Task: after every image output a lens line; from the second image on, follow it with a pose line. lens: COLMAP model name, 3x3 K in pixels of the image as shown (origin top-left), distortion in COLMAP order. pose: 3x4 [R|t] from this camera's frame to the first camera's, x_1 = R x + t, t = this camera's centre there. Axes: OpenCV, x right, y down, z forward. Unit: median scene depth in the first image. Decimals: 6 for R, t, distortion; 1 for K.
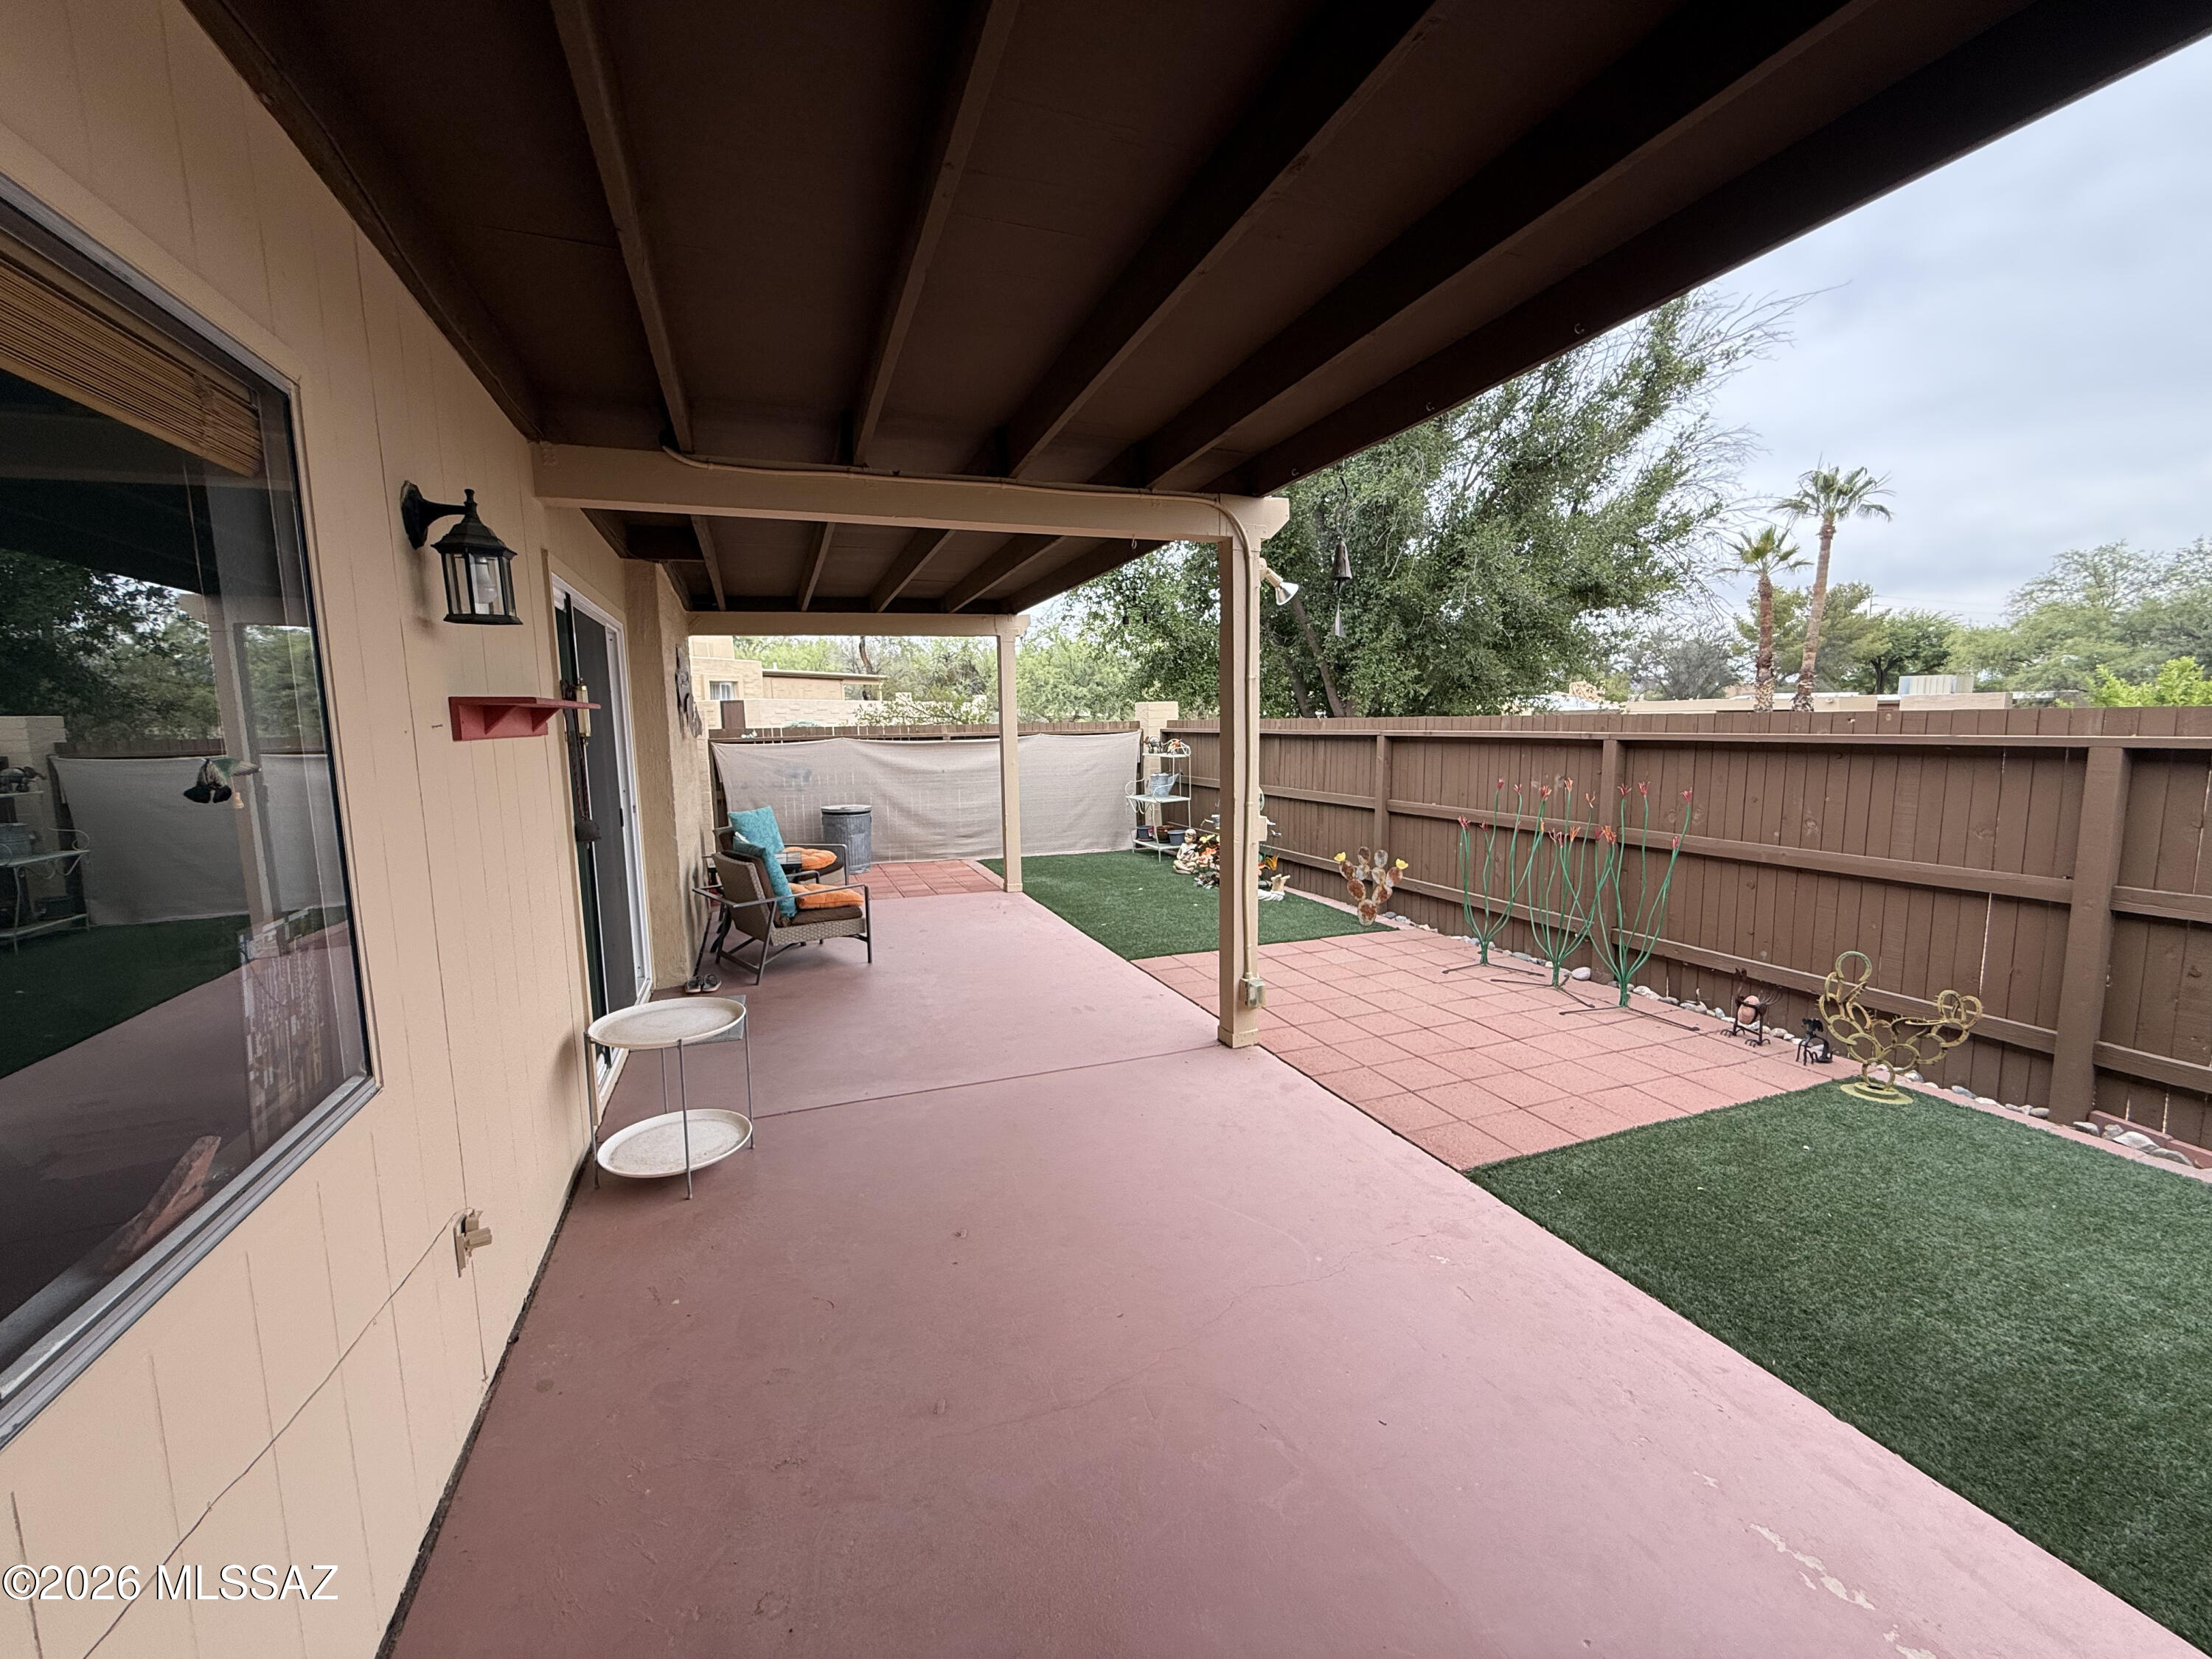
lens RADIAL K [[881.9, 0, 1102.7], [0, 881.9, 830.6], [0, 0, 1]] dist [0.001127, 0.000391]
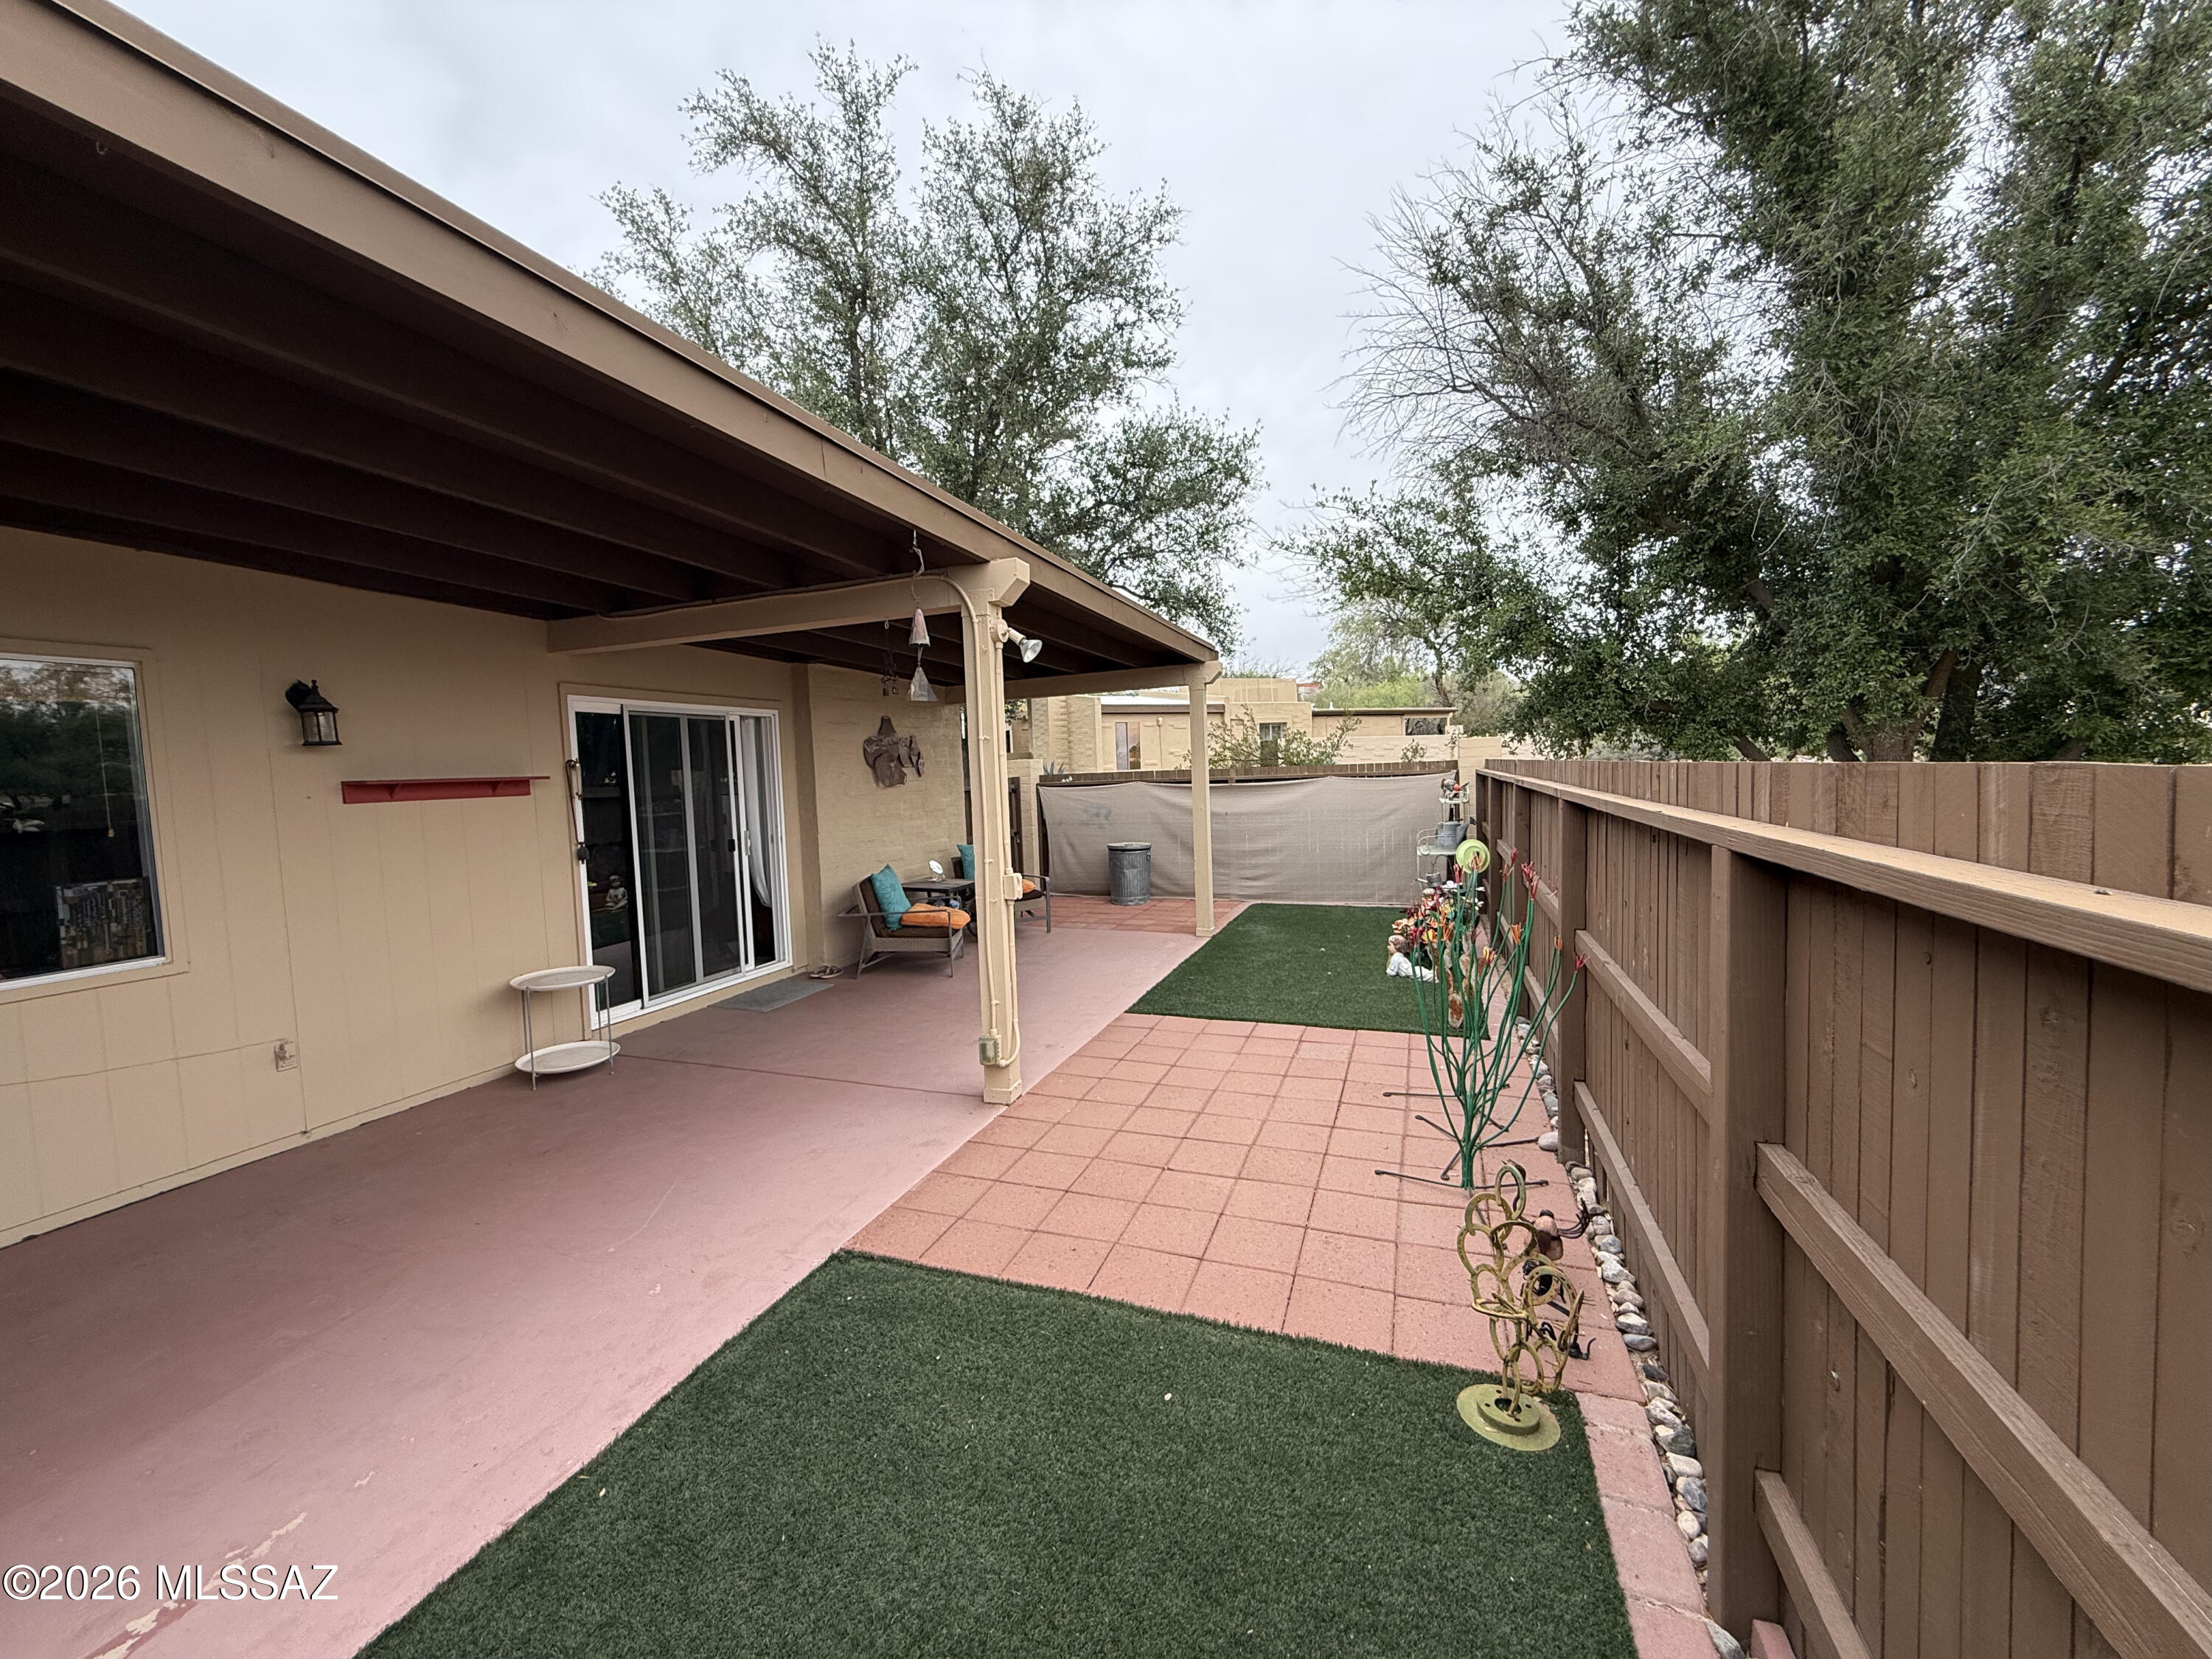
lens RADIAL K [[881.9, 0, 1096.8], [0, 881.9, 823.8], [0, 0, 1]] dist [0.001127, 0.000391]
pose [[0.749757, 0.030287, -0.661020, 0.921841], [-0.059572, 0.997985, -0.021842, -0.057564], [0.659026, 0.055755, 0.750050, 0.316650]]
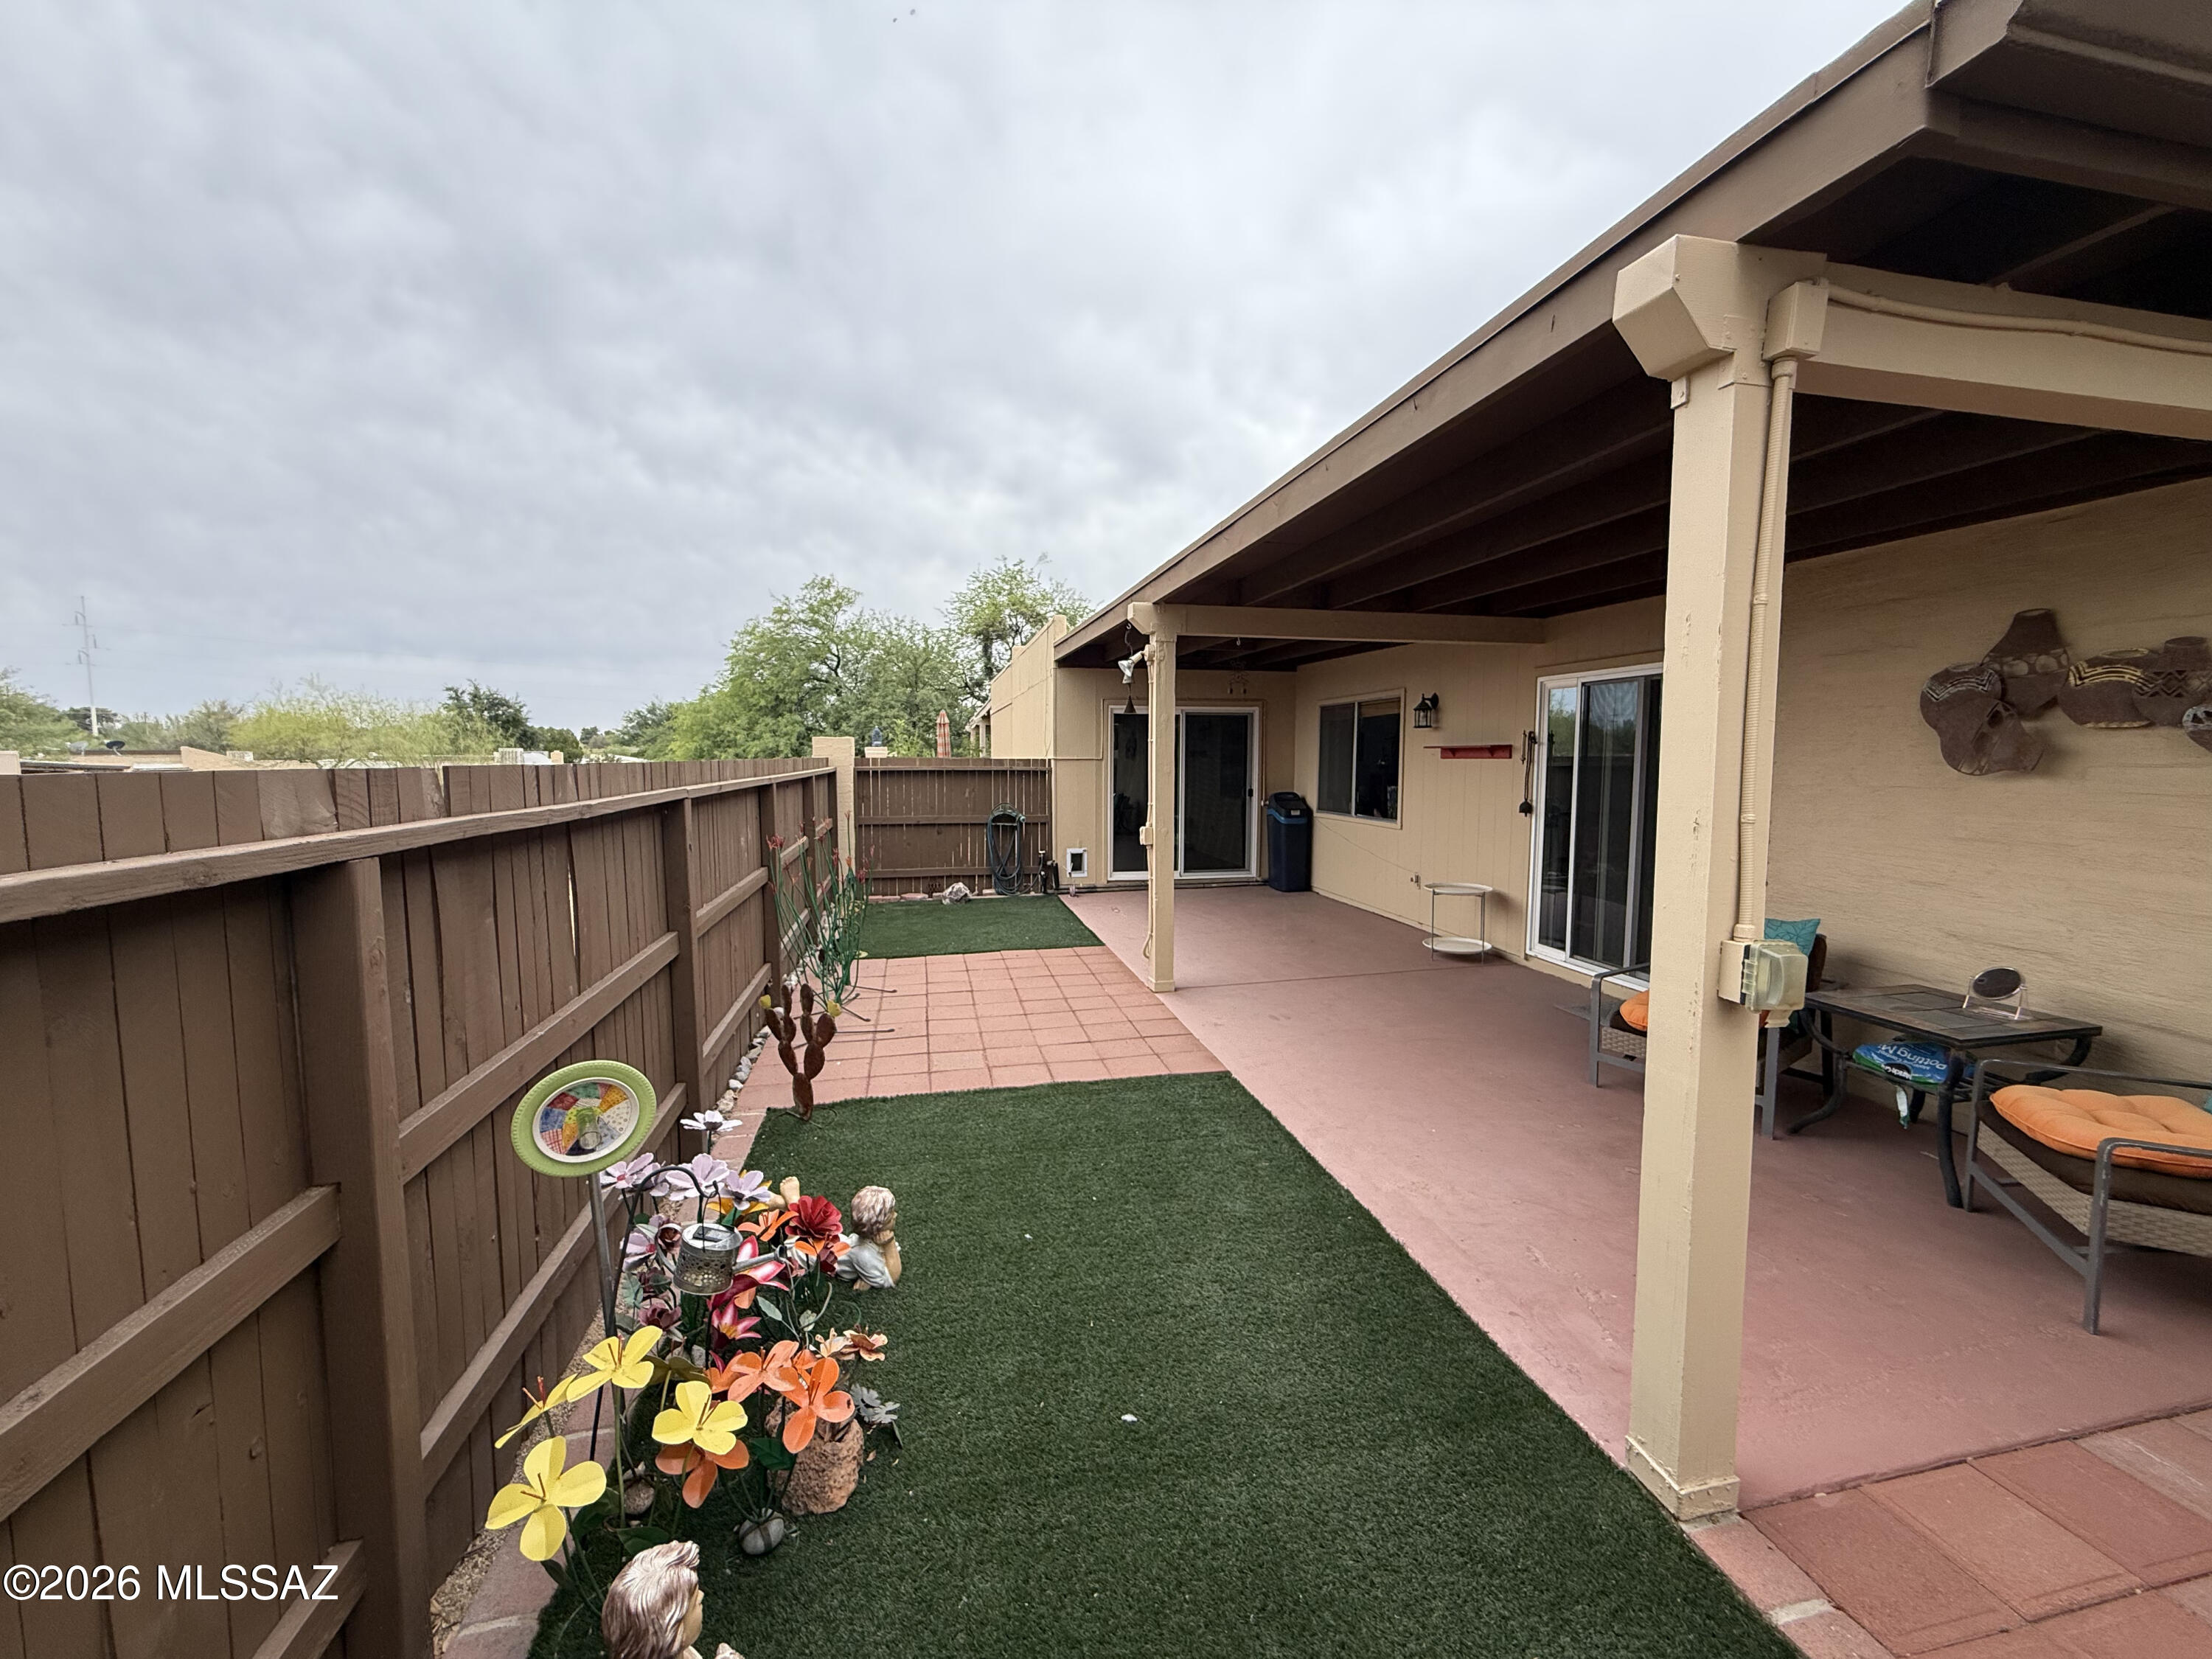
lens RADIAL K [[881.9, 0, 1103.7], [0, 881.9, 835.4], [0, 0, 1]] dist [0.001127, 0.000391]
pose [[-0.986776, 0.001077, 0.162084, 0.019337], [0.035186, 0.977556, 0.207718, -0.299183], [-0.158222, 0.210674, -0.964667, 2.395588]]
